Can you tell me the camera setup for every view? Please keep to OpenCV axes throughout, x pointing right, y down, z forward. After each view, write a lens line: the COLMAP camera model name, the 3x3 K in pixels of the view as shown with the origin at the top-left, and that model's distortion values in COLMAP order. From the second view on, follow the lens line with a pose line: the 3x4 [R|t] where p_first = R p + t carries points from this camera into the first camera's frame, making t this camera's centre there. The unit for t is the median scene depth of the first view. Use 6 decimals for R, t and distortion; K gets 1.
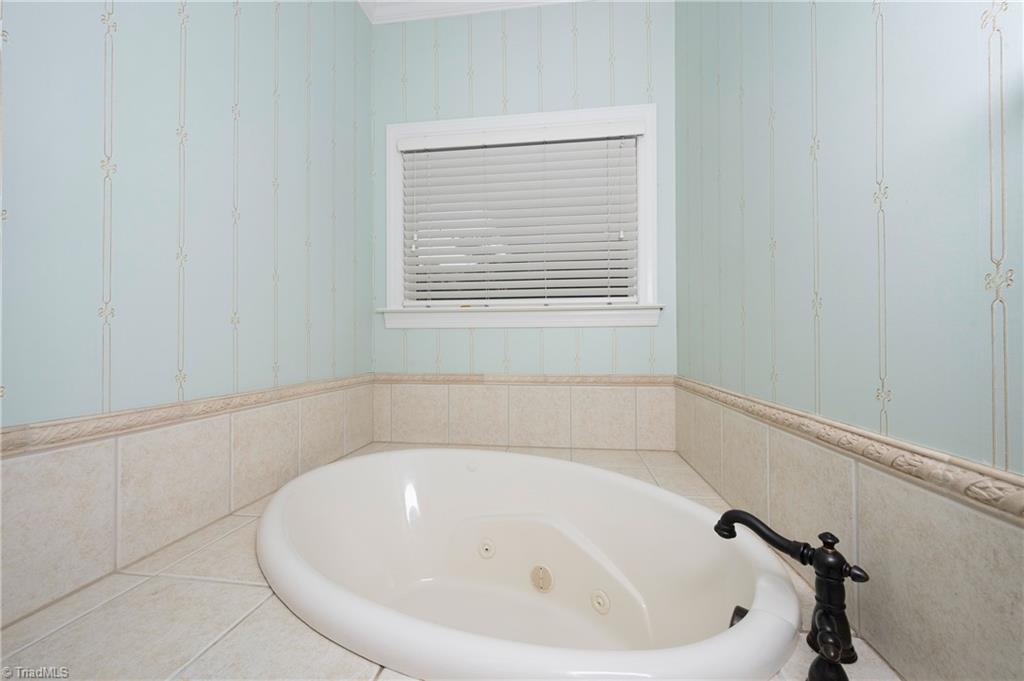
lens RADIAL K [[406.9, 0, 507.7], [0, 406.9, 338.8], [0, 0, 1]] dist [0.000879, -0.000048]
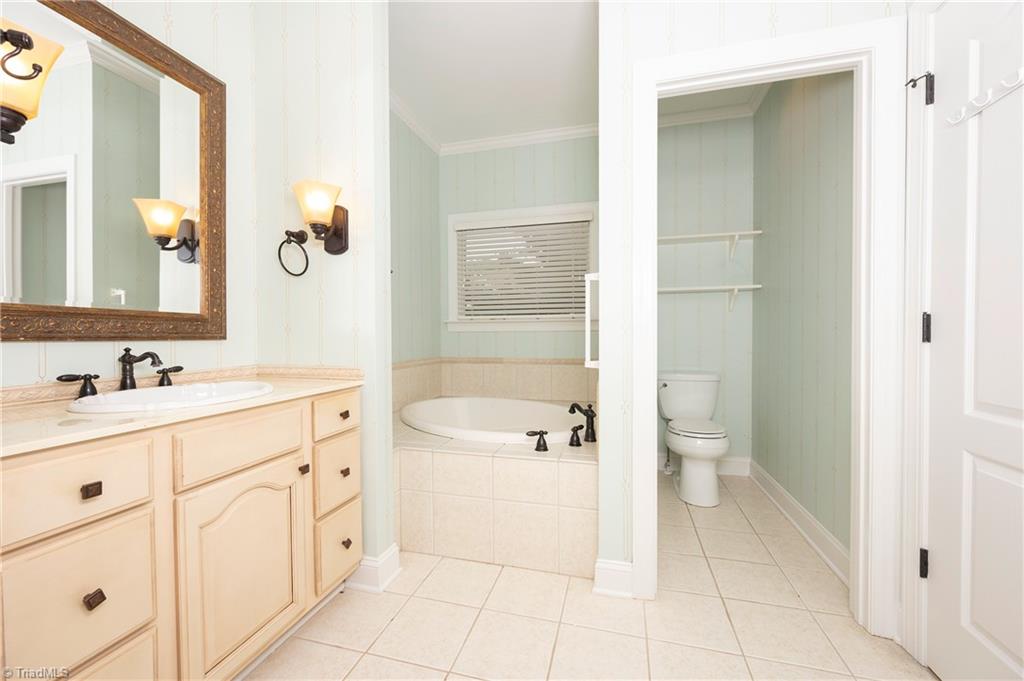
lens RADIAL K [[406.9, 0, 514.2], [0, 406.9, 338.9], [0, 0, 1]] dist [0.000879, -0.000048]
pose [[0.993358, 0.000834, -0.115064, 0.190497], [0.001446, 0.999804, 0.019738, -0.029994], [0.115058, -0.019773, 0.993162, -0.728357]]
